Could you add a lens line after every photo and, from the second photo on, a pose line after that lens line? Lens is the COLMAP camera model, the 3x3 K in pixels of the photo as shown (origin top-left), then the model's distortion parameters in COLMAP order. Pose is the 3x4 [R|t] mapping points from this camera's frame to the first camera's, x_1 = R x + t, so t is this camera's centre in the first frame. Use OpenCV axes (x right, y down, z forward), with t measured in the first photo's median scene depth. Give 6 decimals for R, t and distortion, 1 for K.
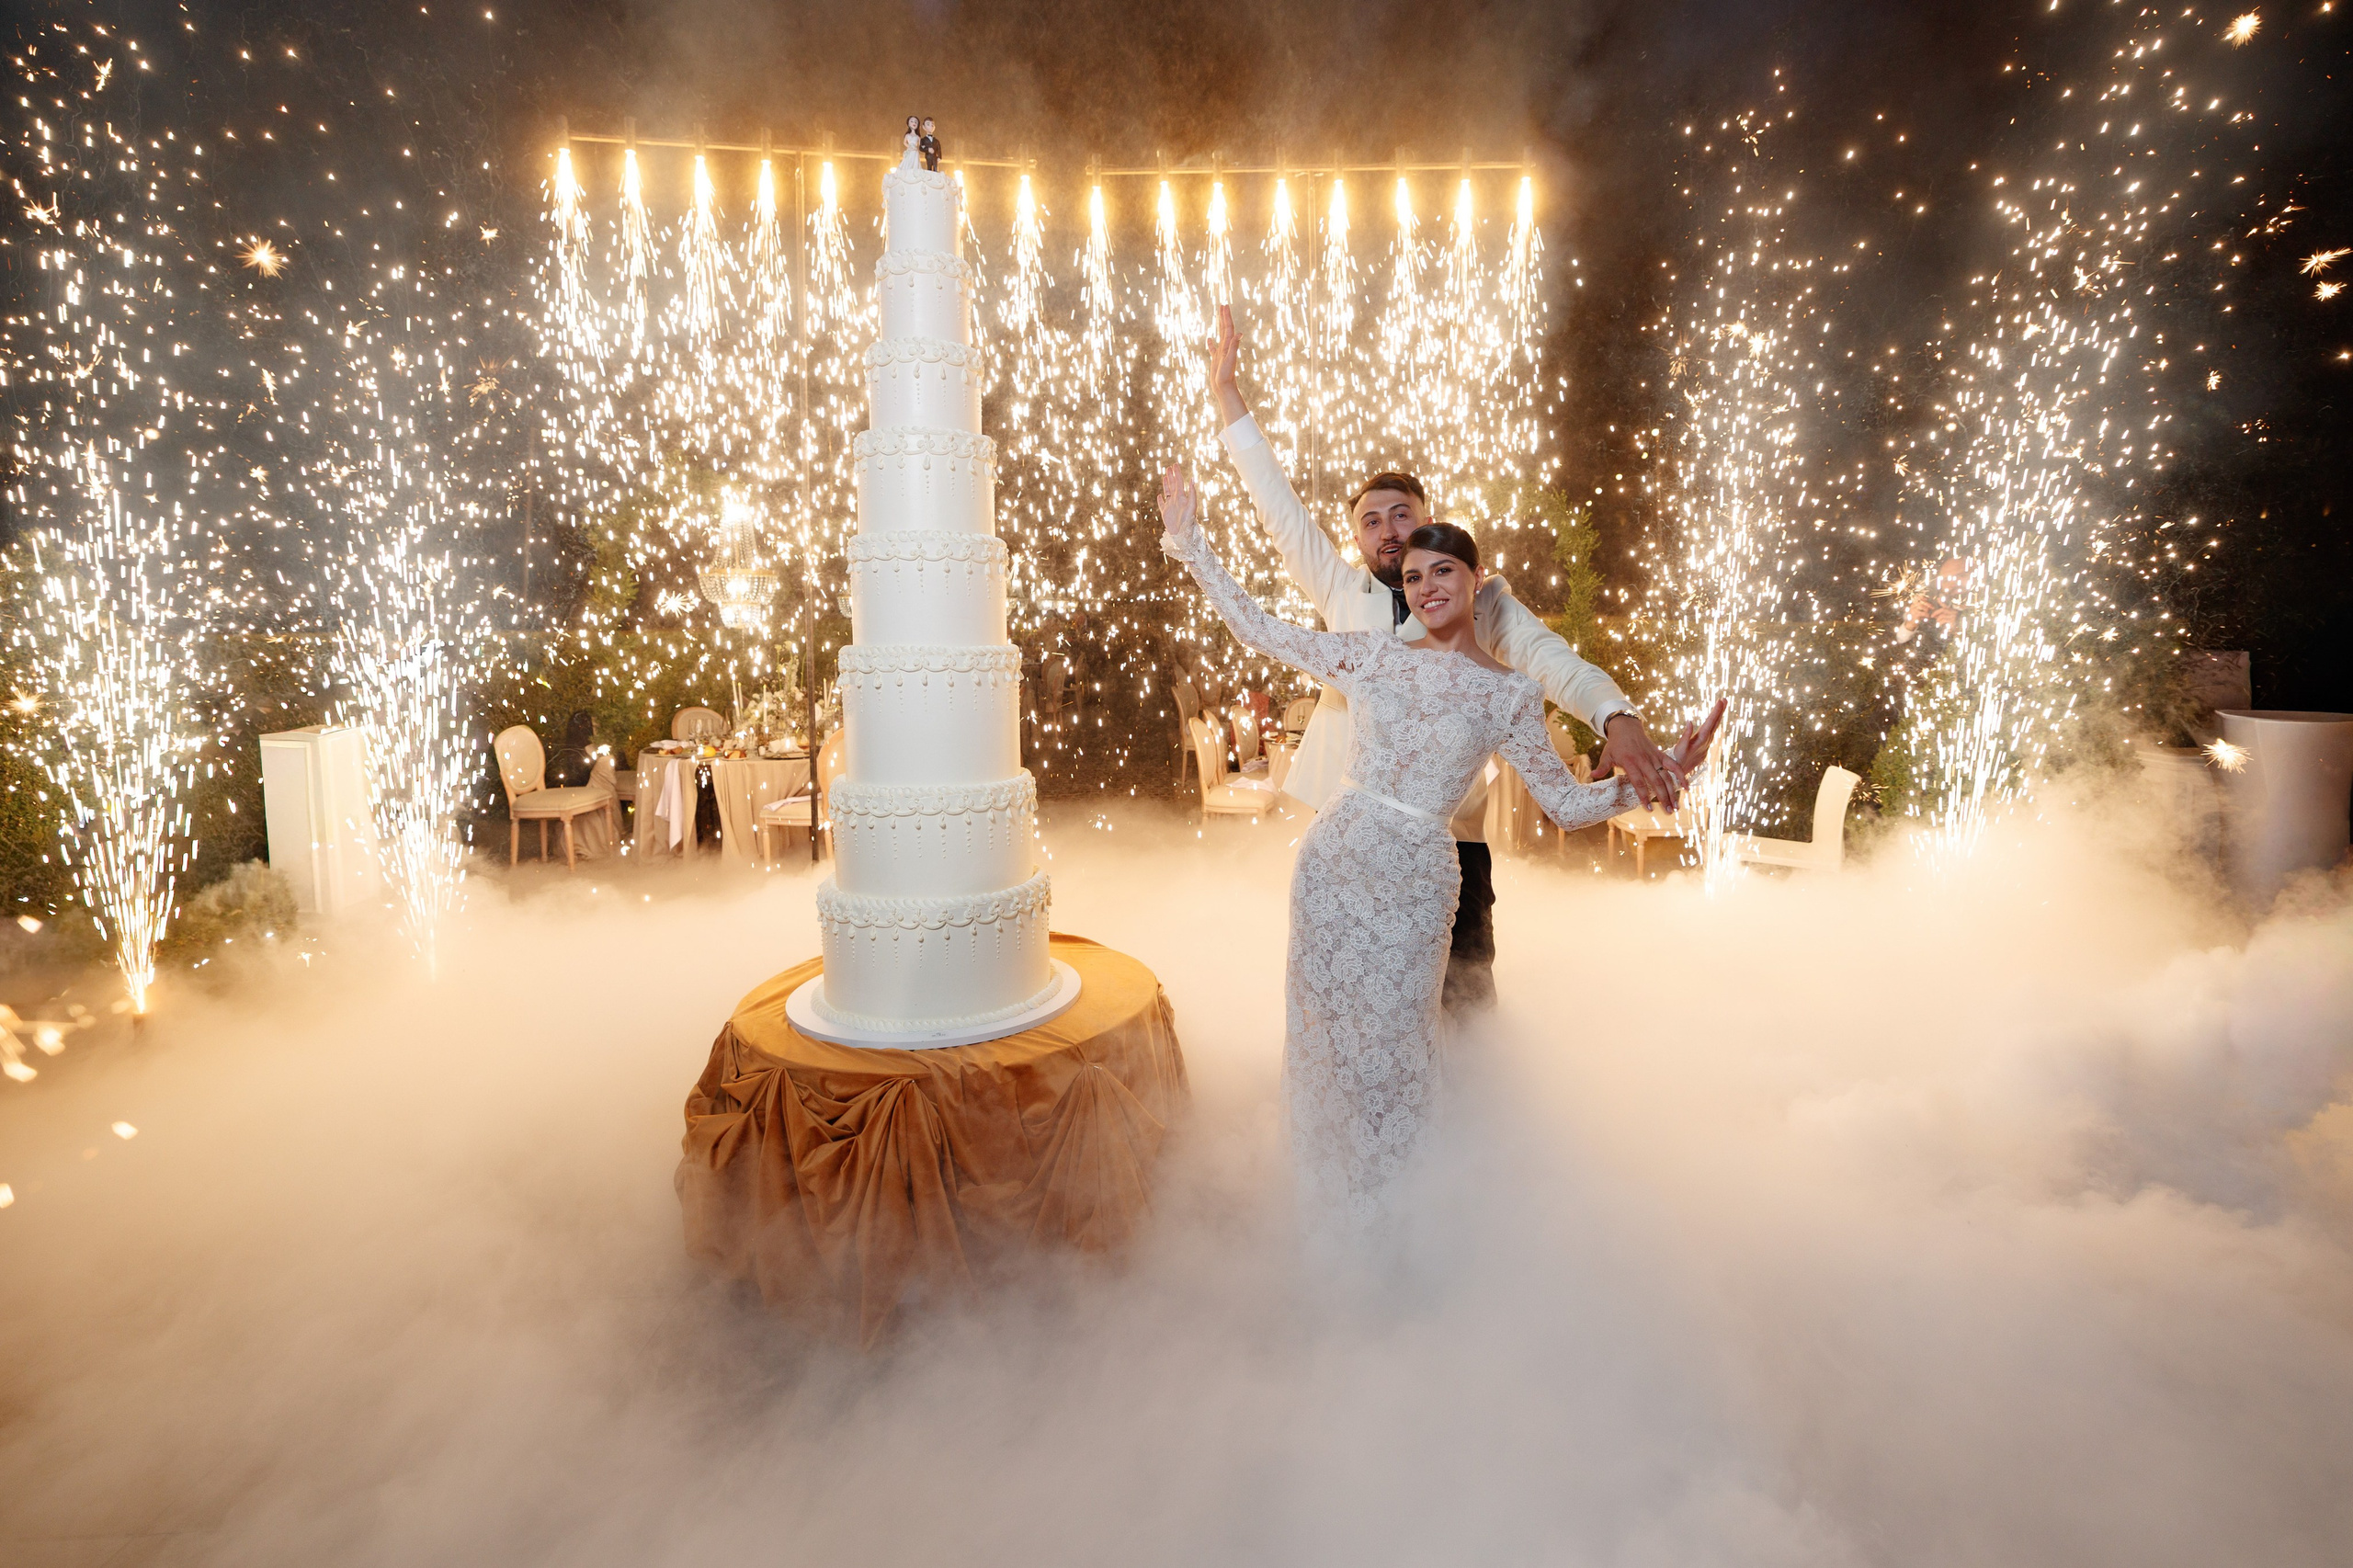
lens RADIAL K [[1012.5, 0, 1186.0], [0, 1012.5, 768.4], [0, 0, 1]] dist [0.001579, 0.000026]
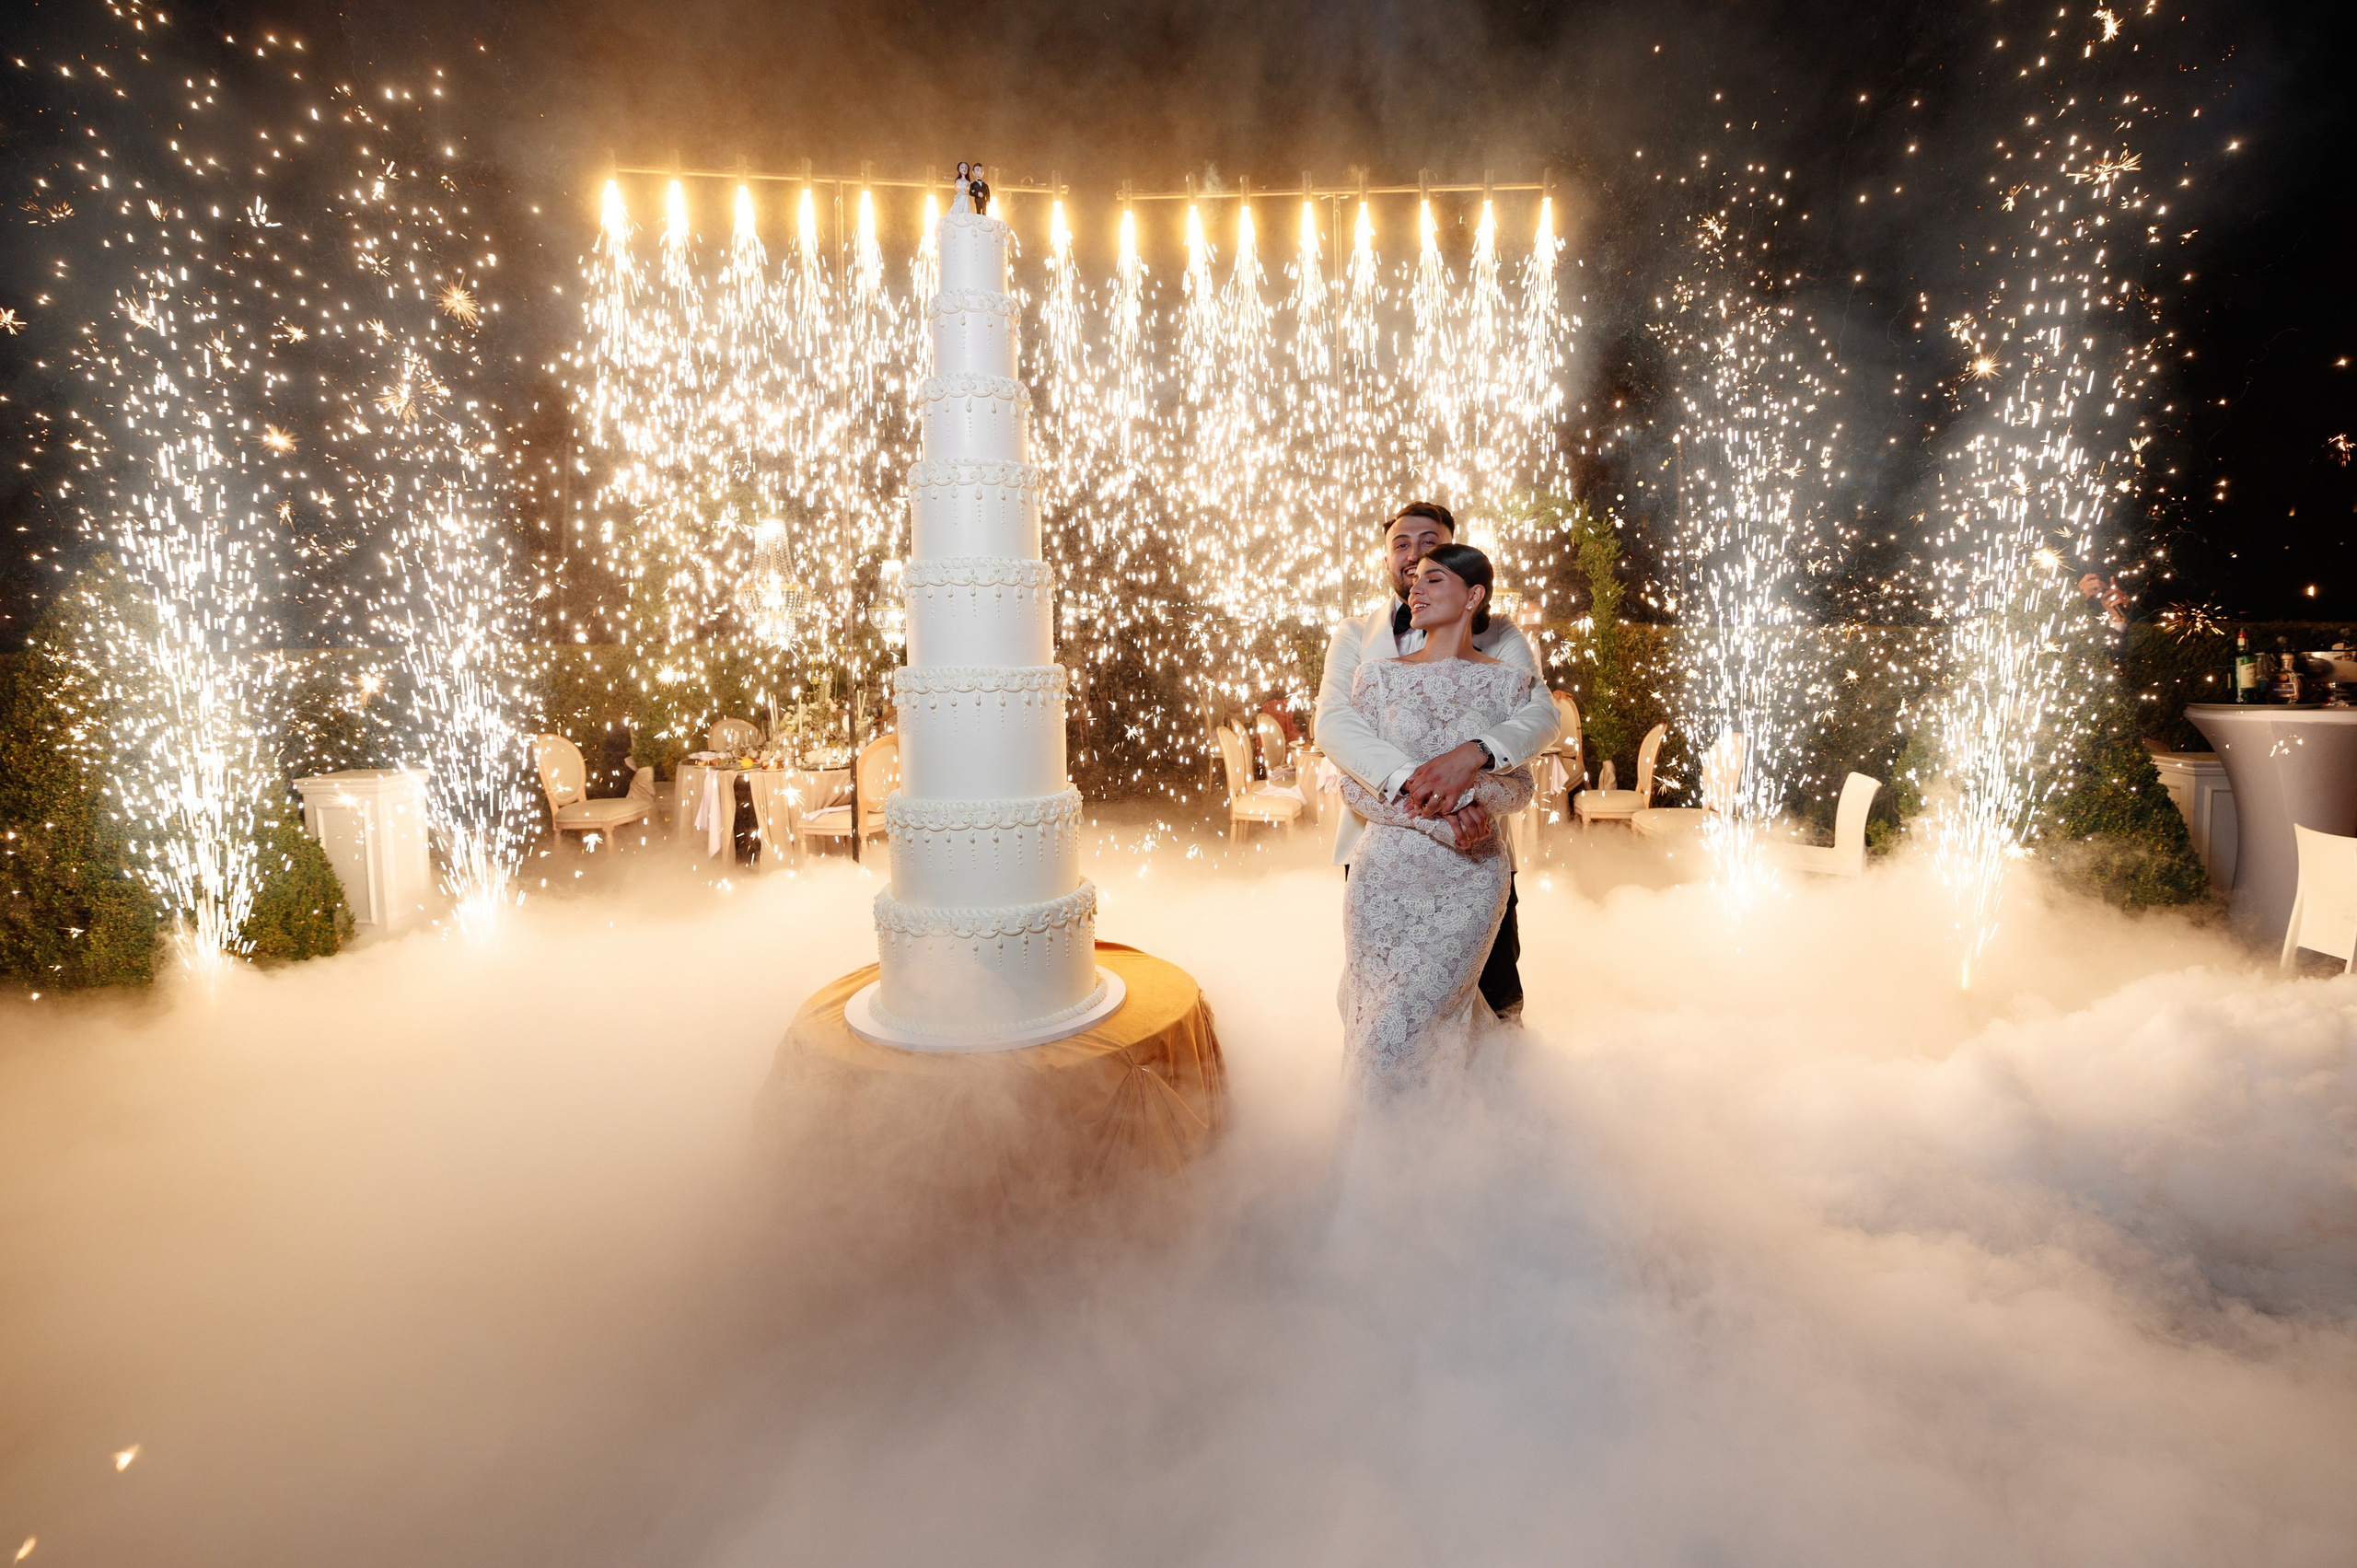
lens RADIAL K [[1090.5, 0, 1171.6], [0, 1090.5, 749.4], [0, 0, 1]] dist [0.002728, 0.000316]
pose [[0.999975, -0.004527, -0.005358, -0.044245], [0.004482, 0.999955, -0.008417, -0.022062], [0.005396, 0.008393, 0.999950, -0.110048]]
